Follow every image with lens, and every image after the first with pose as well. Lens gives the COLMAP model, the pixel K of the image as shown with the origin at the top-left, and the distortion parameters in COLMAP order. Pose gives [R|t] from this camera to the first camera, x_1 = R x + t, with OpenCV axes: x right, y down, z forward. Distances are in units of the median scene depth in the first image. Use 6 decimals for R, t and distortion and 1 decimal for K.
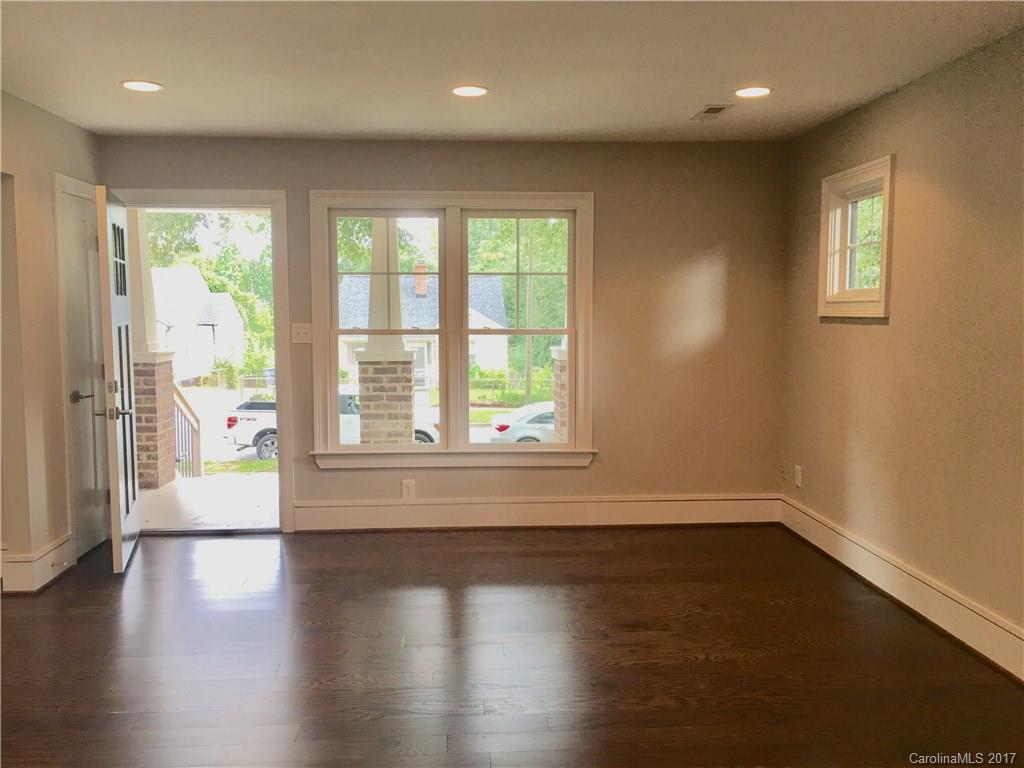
lens RADIAL K [[871.3, 0, 502.3], [0, 871.3, 381.7], [0, 0, 1]] dist [0.071821, -0.104372]
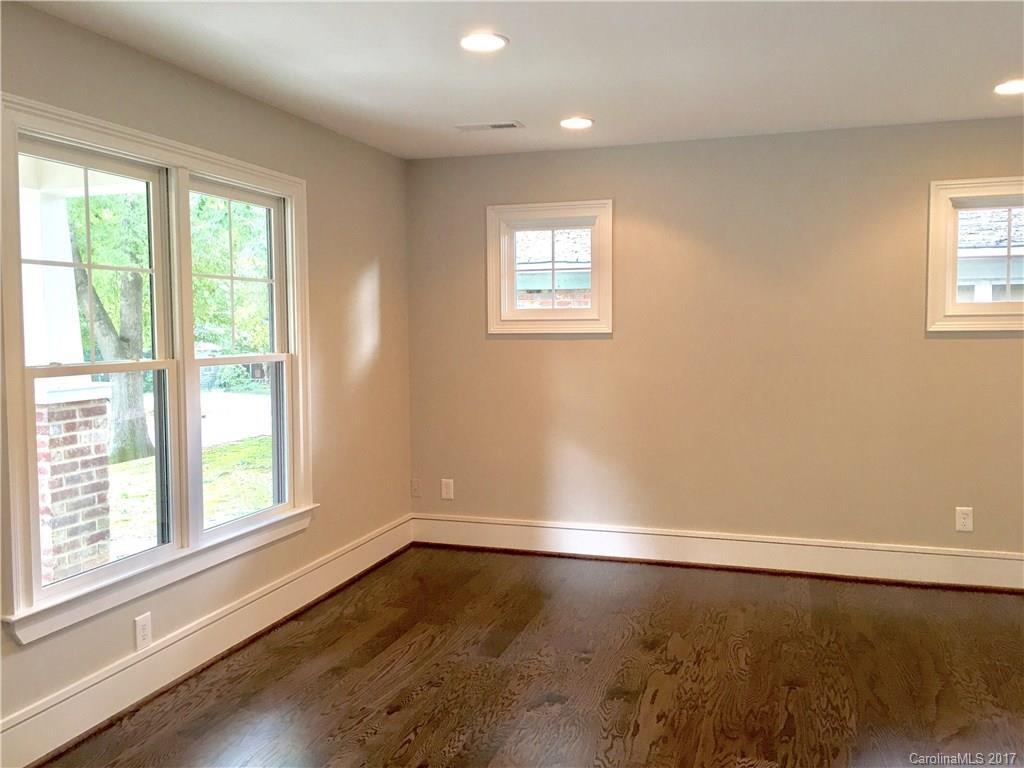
lens RADIAL K [[871.3, 0, 502.3], [0, 871.3, 381.7], [0, 0, 1]] dist [0.071821, -0.104372]
pose [[0.365135, -0.061593, 0.928915, -0.696575], [0.087092, 0.995693, 0.031787, -0.054368], [-0.926872, 0.069295, 0.368926, 0.661985]]
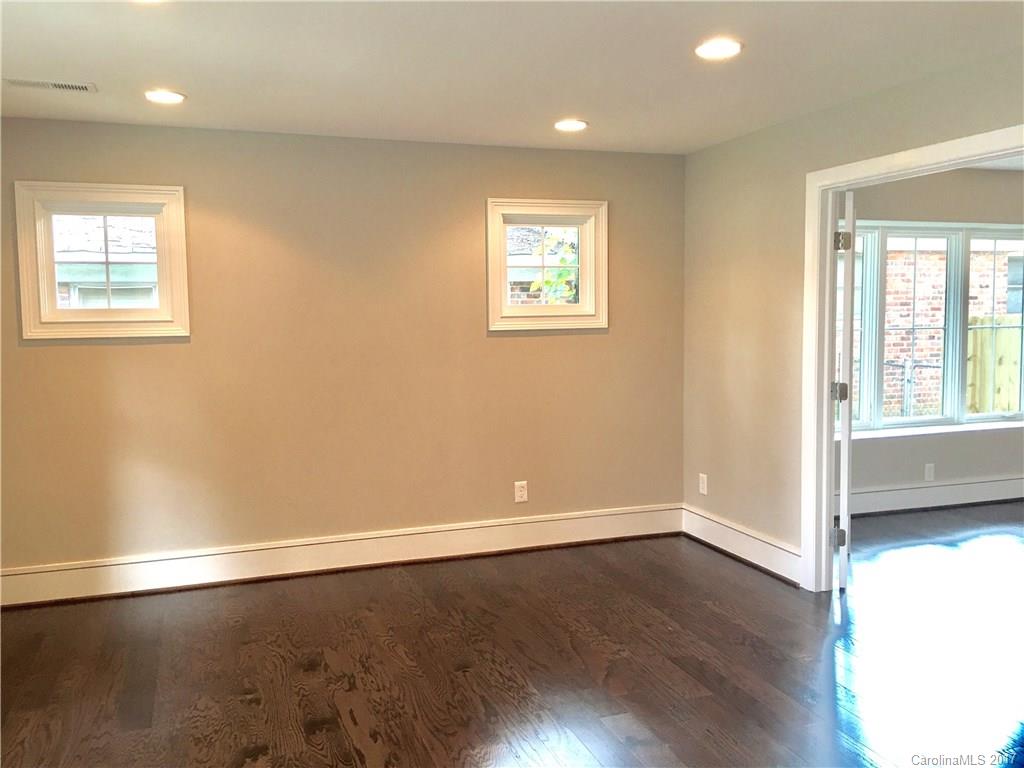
lens RADIAL K [[871.3, 0, 502.3], [0, 871.3, 381.7], [0, 0, 1]] dist [0.071821, -0.104372]
pose [[-0.276464, -0.067553, 0.958647, -0.672903], [0.097224, 0.990443, 0.097831, -0.080828], [-0.956094, 0.120250, -0.267254, 0.875332]]
